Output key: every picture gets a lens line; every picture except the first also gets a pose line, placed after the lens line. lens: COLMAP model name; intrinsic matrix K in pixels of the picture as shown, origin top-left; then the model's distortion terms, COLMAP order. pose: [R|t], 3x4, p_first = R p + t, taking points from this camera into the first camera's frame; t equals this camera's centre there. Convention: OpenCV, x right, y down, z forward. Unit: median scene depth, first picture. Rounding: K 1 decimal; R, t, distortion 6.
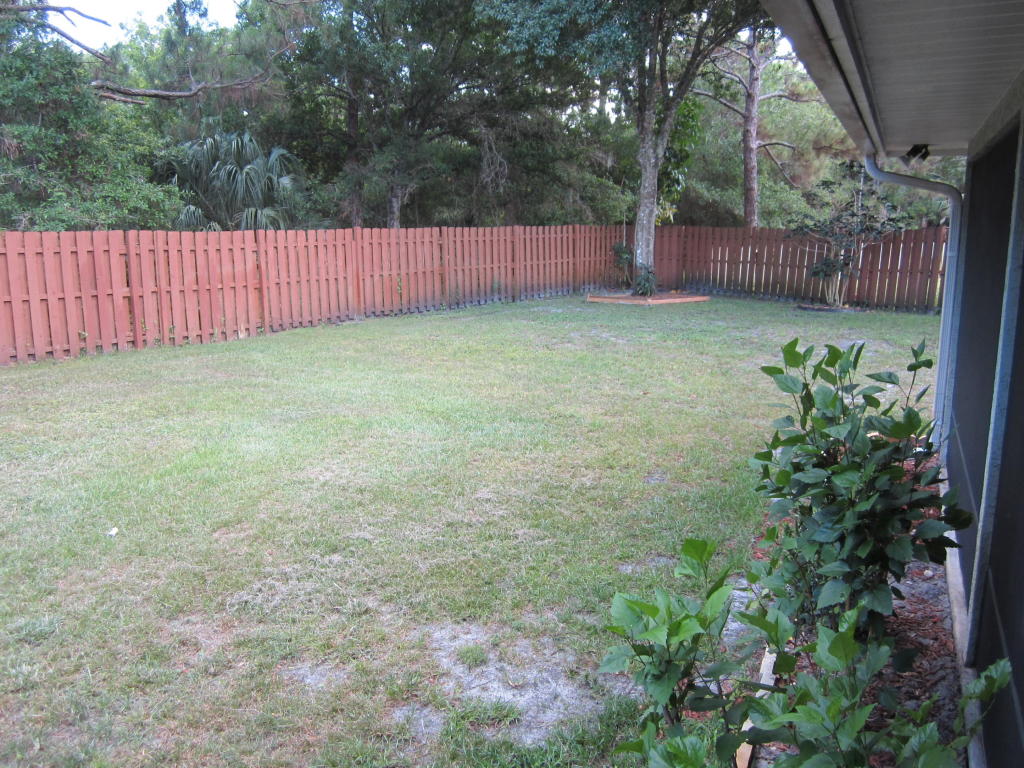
lens RADIAL K [[847.2, 0, 512.0], [0, 847.2, 382.4], [0, 0, 1]] dist [-0.008999, -0.002136]
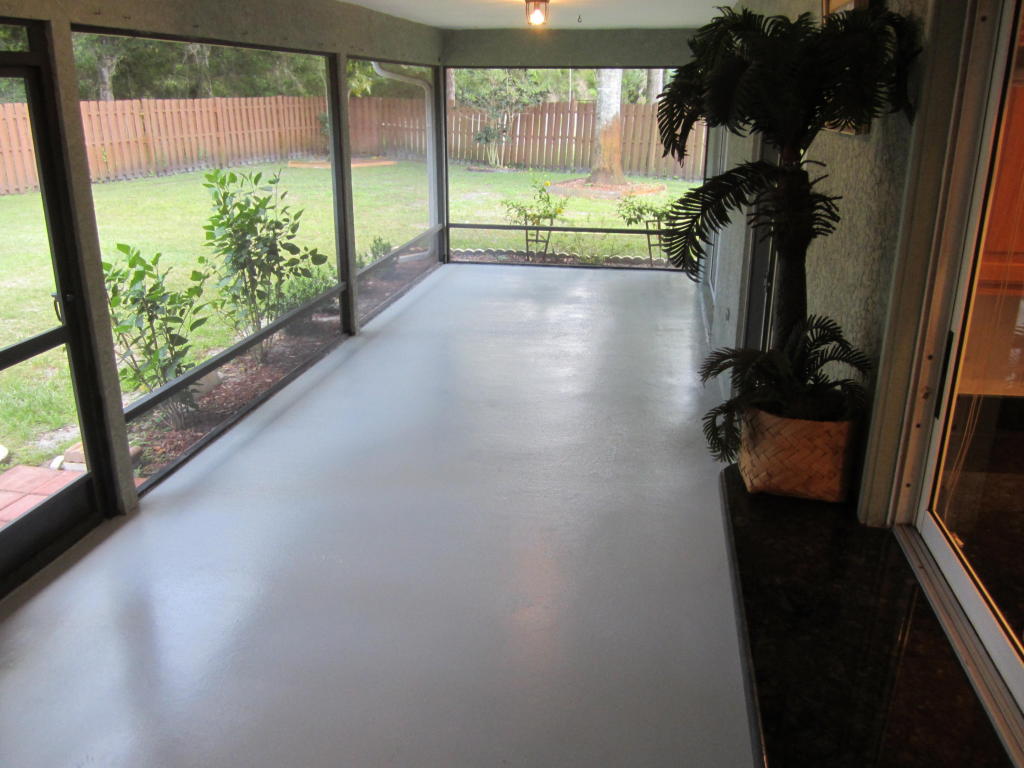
lens RADIAL K [[847.2, 0, 510.5], [0, 847.2, 386.9], [0, 0, 1]] dist [-0.008999, -0.002136]
pose [[0.967126, -0.079847, 0.241437, 0.077010], [0.042570, 0.986864, 0.155847, 0.030257], [-0.250709, -0.140445, 0.957821, -0.196575]]
